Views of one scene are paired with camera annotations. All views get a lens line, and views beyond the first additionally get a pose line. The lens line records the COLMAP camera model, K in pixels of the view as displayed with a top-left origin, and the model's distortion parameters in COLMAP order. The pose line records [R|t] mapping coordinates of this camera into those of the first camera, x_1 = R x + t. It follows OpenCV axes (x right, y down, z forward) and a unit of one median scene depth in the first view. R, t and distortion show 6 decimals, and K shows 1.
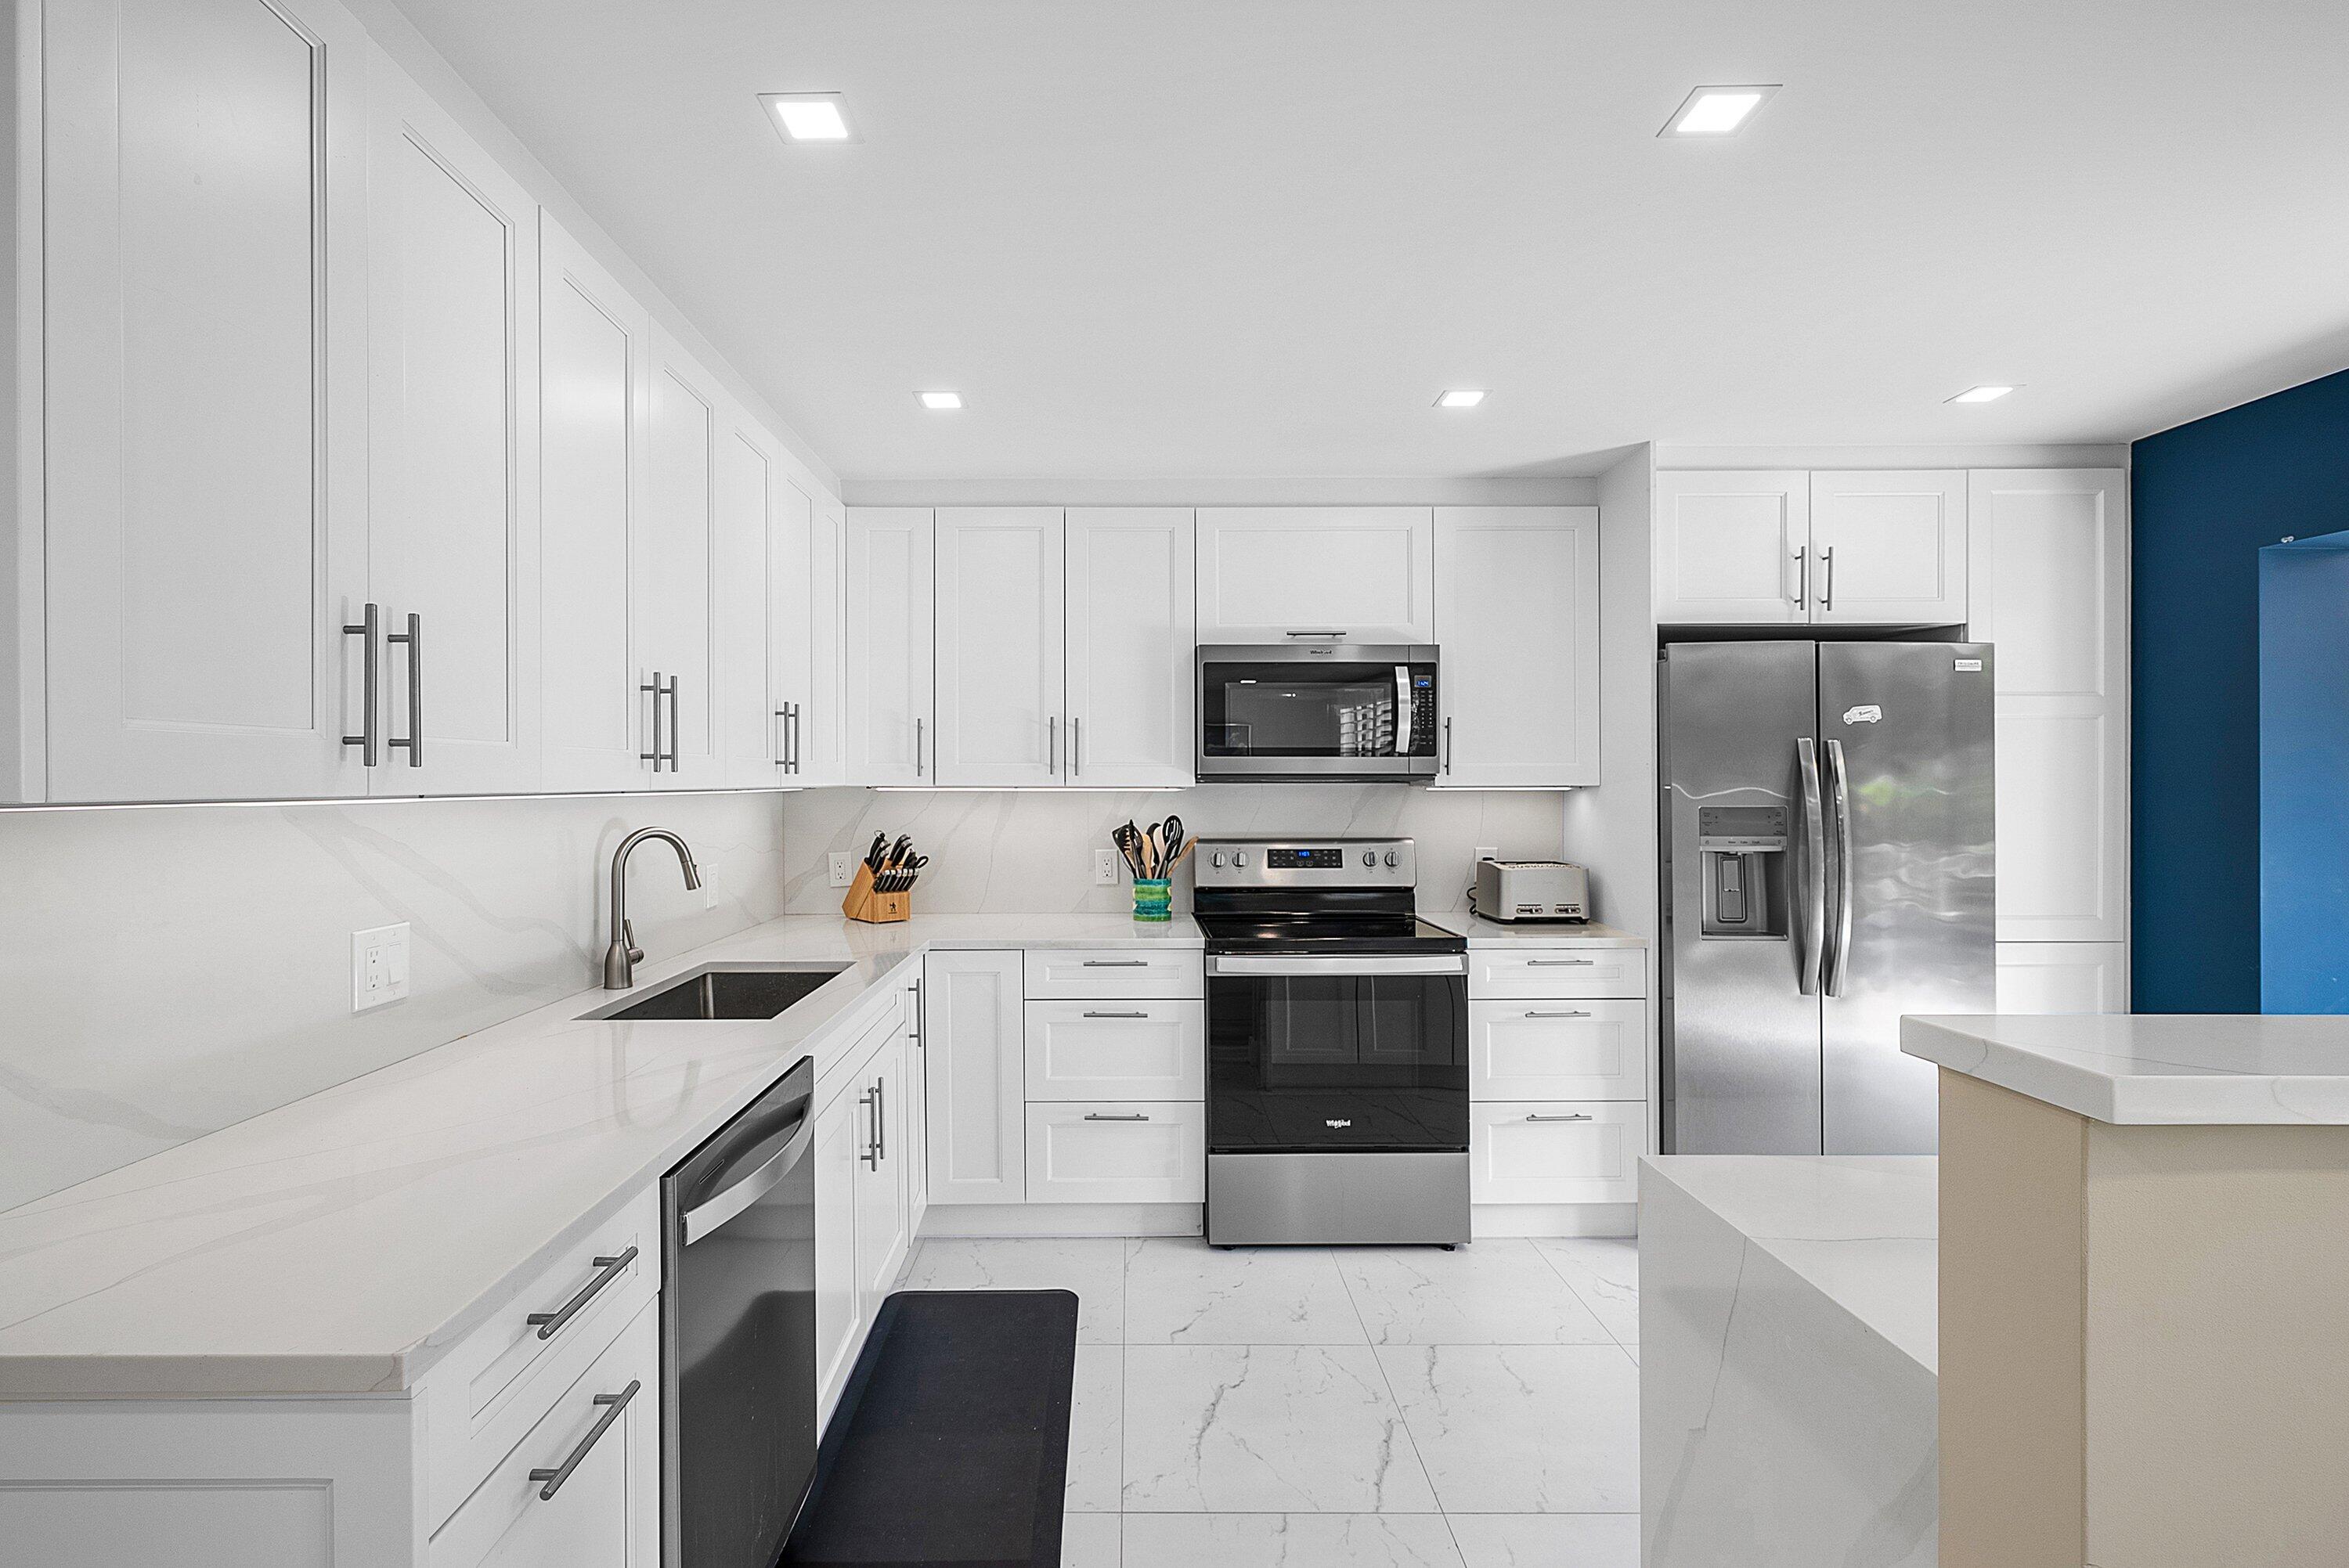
lens RADIAL K [[1043.9, 0, 1102.3], [0, 1043.9, 782.2], [0, 0, 1]] dist [0.001003, 0.000102]
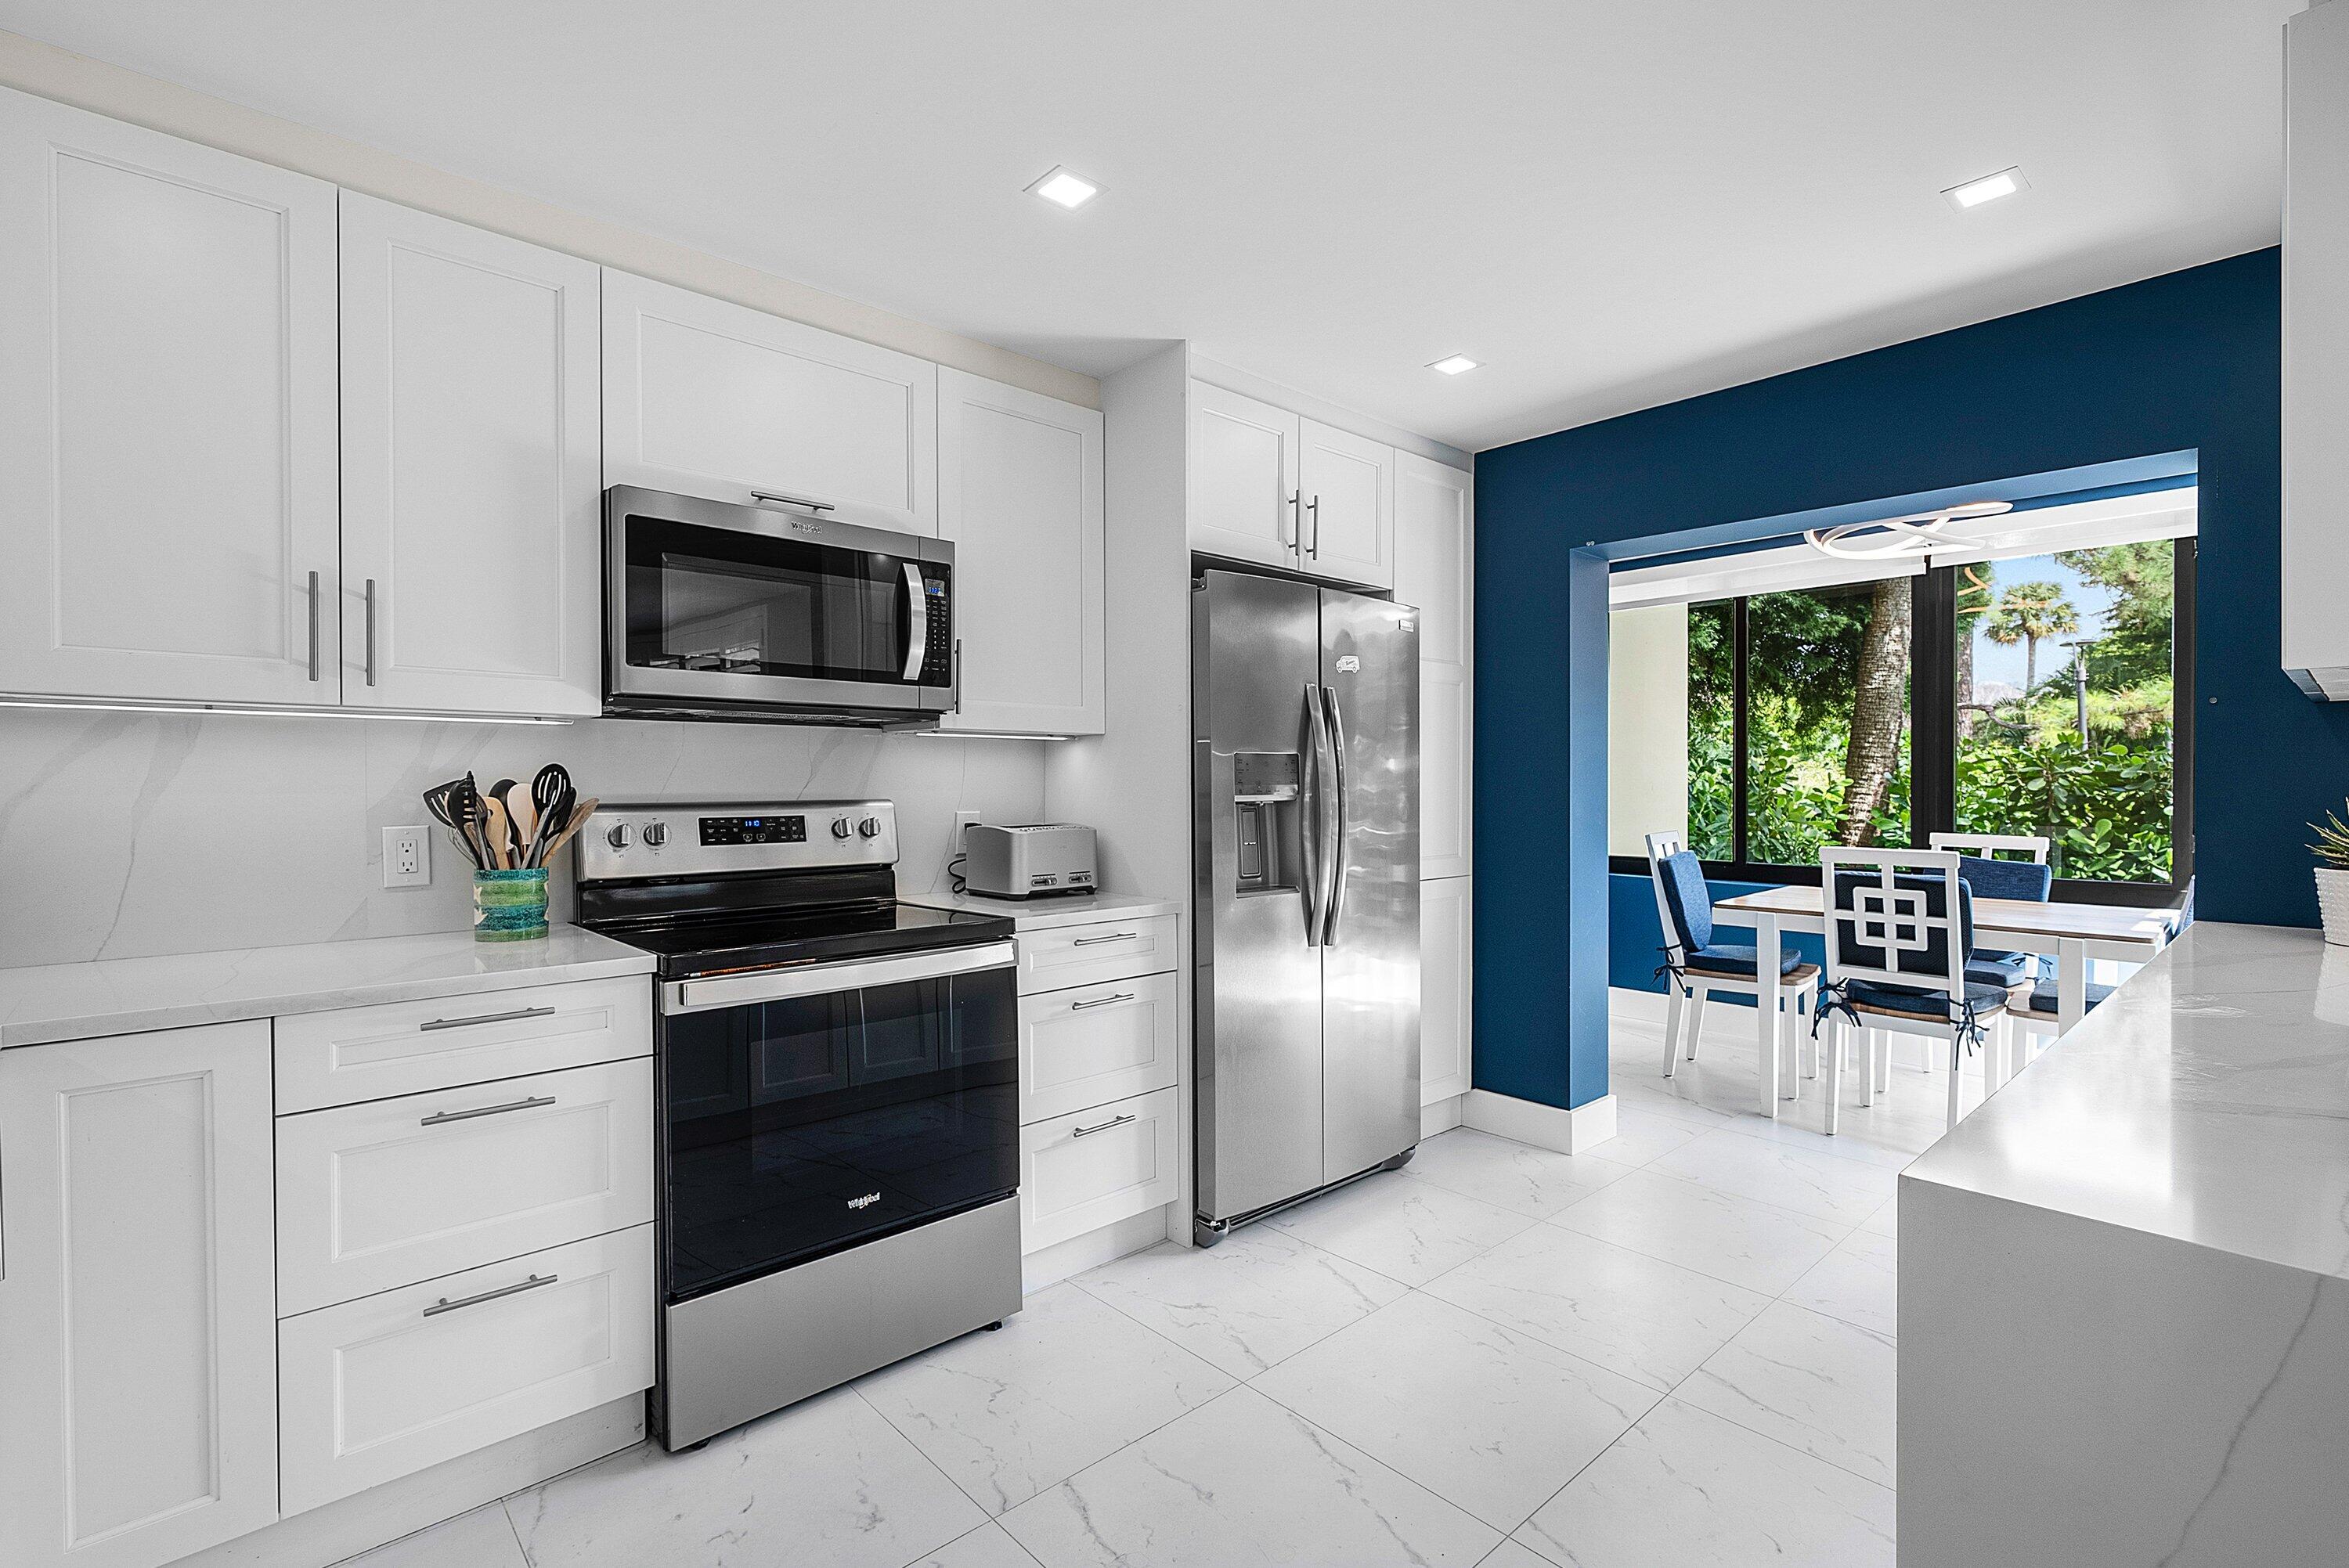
lens RADIAL K [[1082.7, 0, 1147.4], [0, 1082.7, 788.9], [0, 0, 1]] dist [0.001516, -0.000191]
pose [[0.737371, -0.002547, 0.675483, -0.110265], [-0.002412, 0.999977, 0.006403, 0.044144], [-0.675483, -0.006351, 0.737348, 0.316077]]
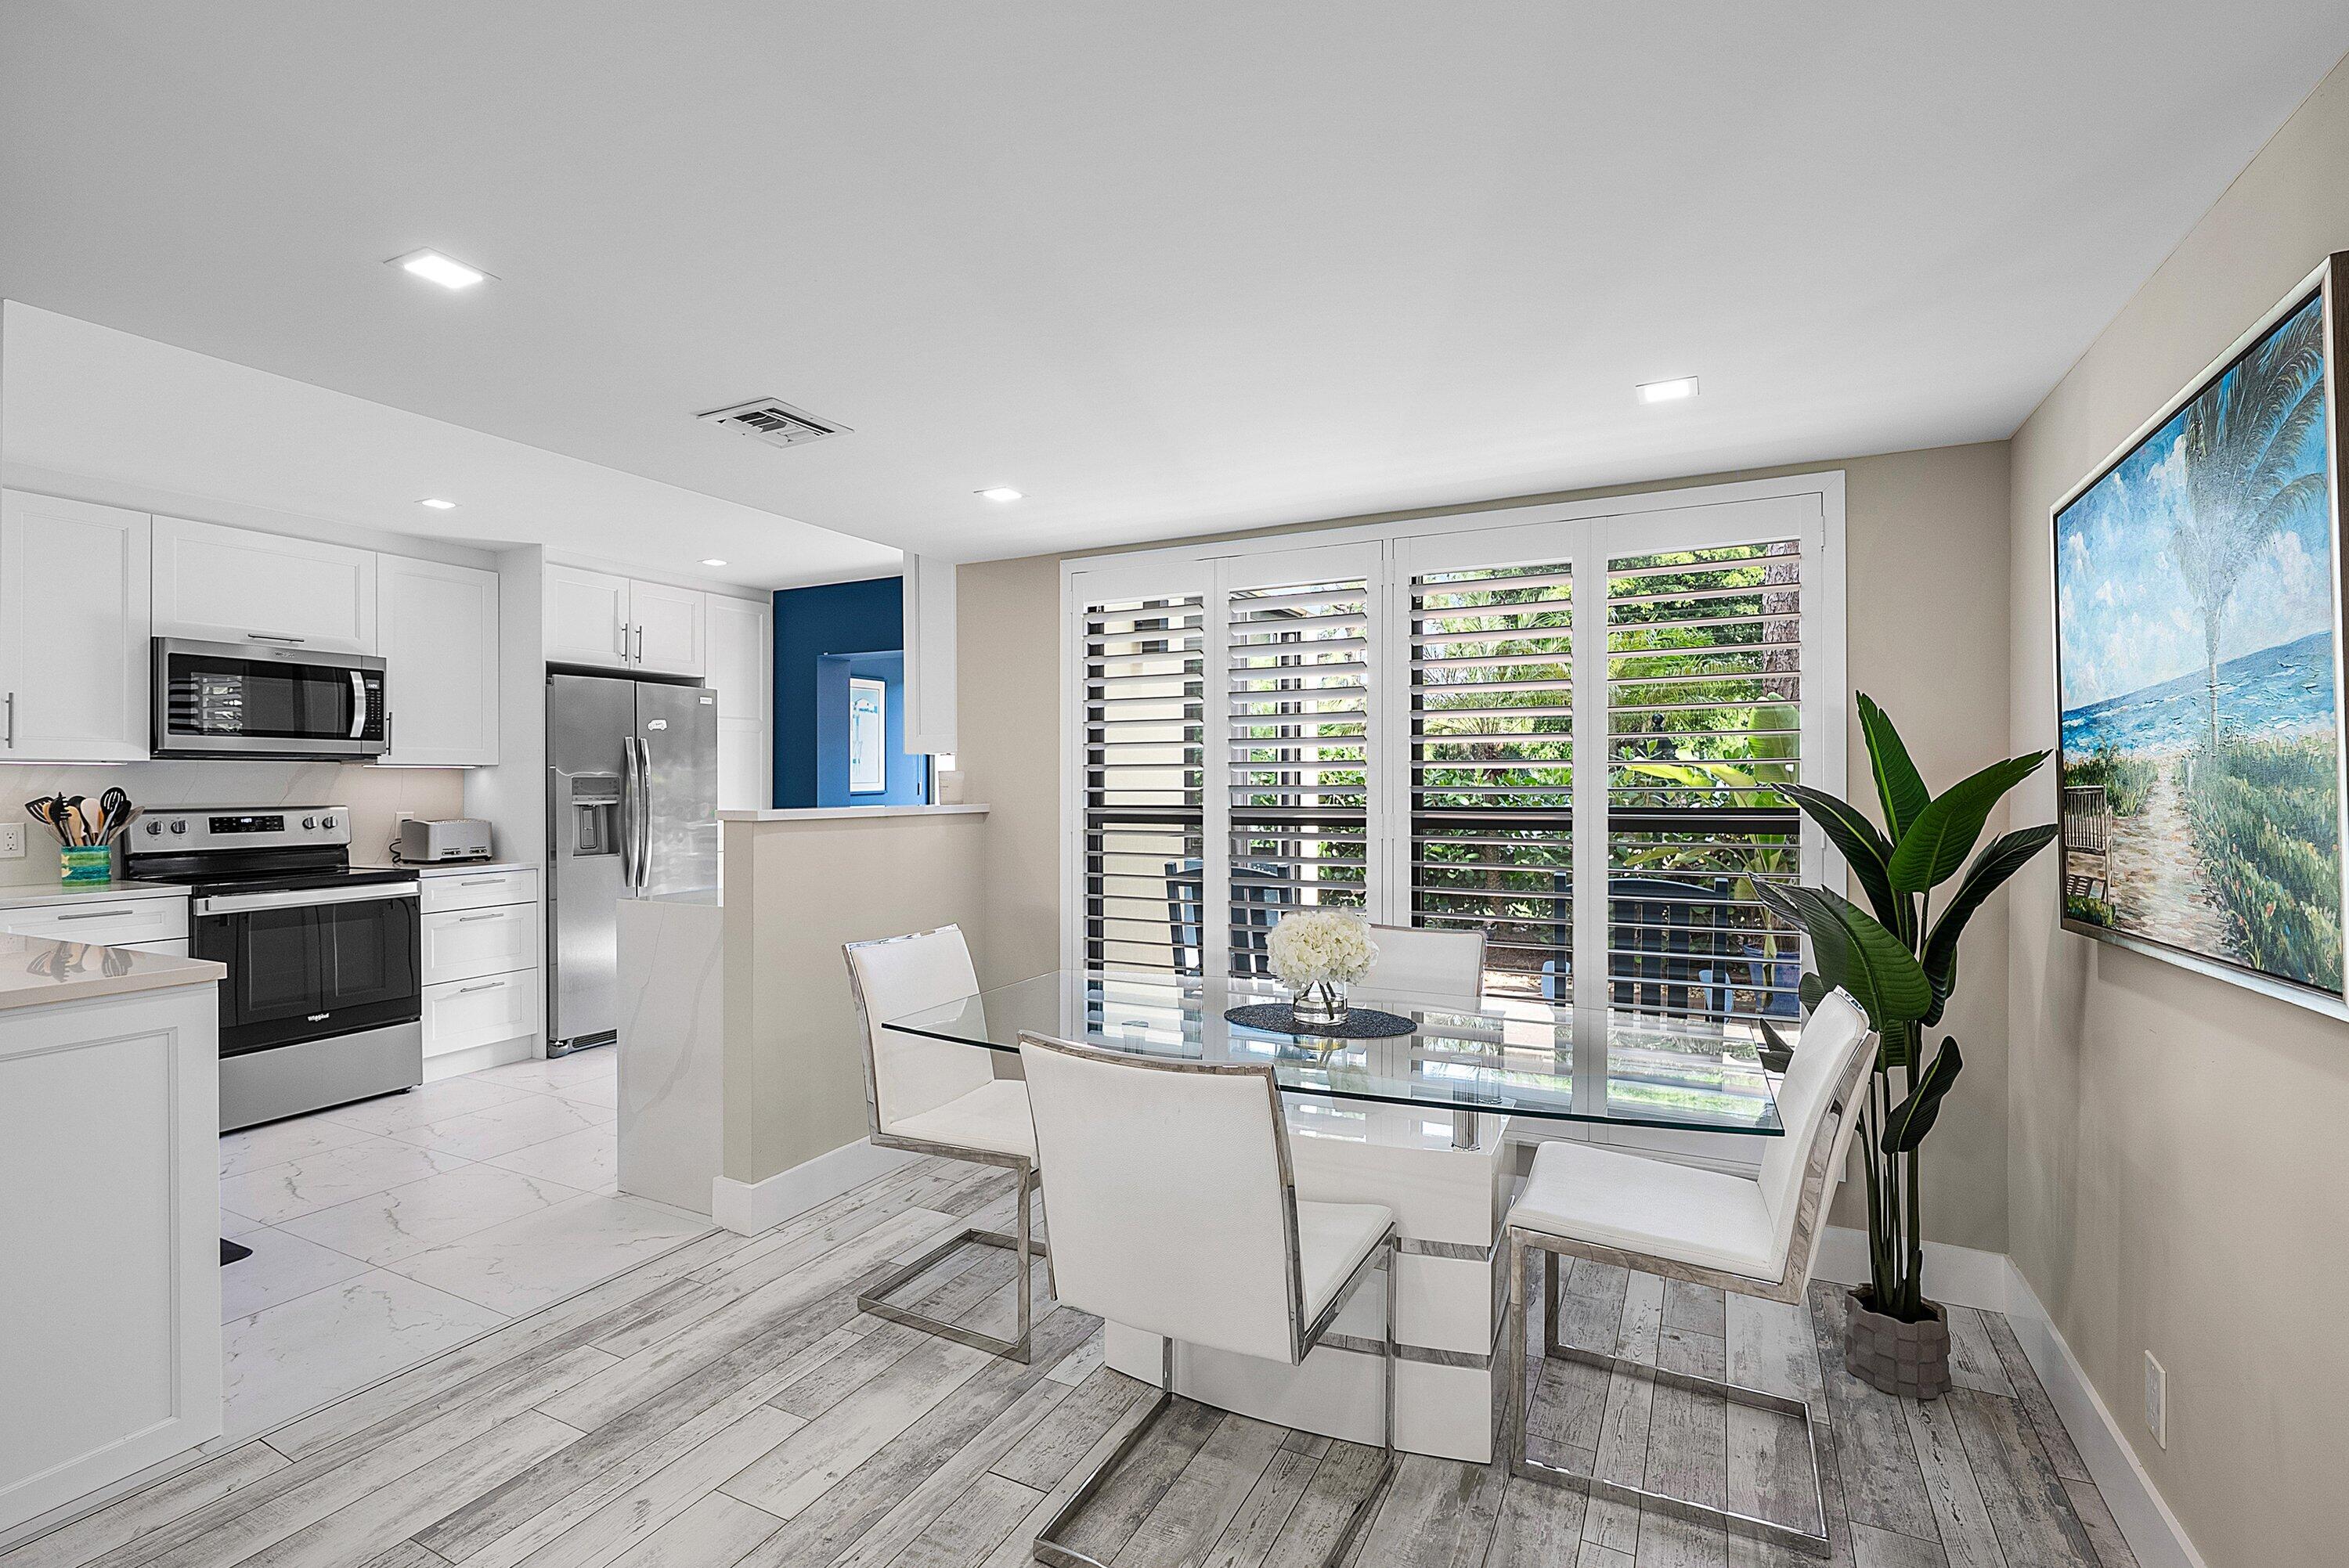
lens RADIAL K [[1112.7, 0, 1127.2], [0, 1112.7, 774.6], [0, 0, 1]] dist [-0.000735, -0.000256]
pose [[0.473257, 0.007229, 0.880895, -0.484239], [0.001215, 0.999960, -0.008859, 0.032138], [-0.880923, 0.005263, 0.473229, -0.514399]]
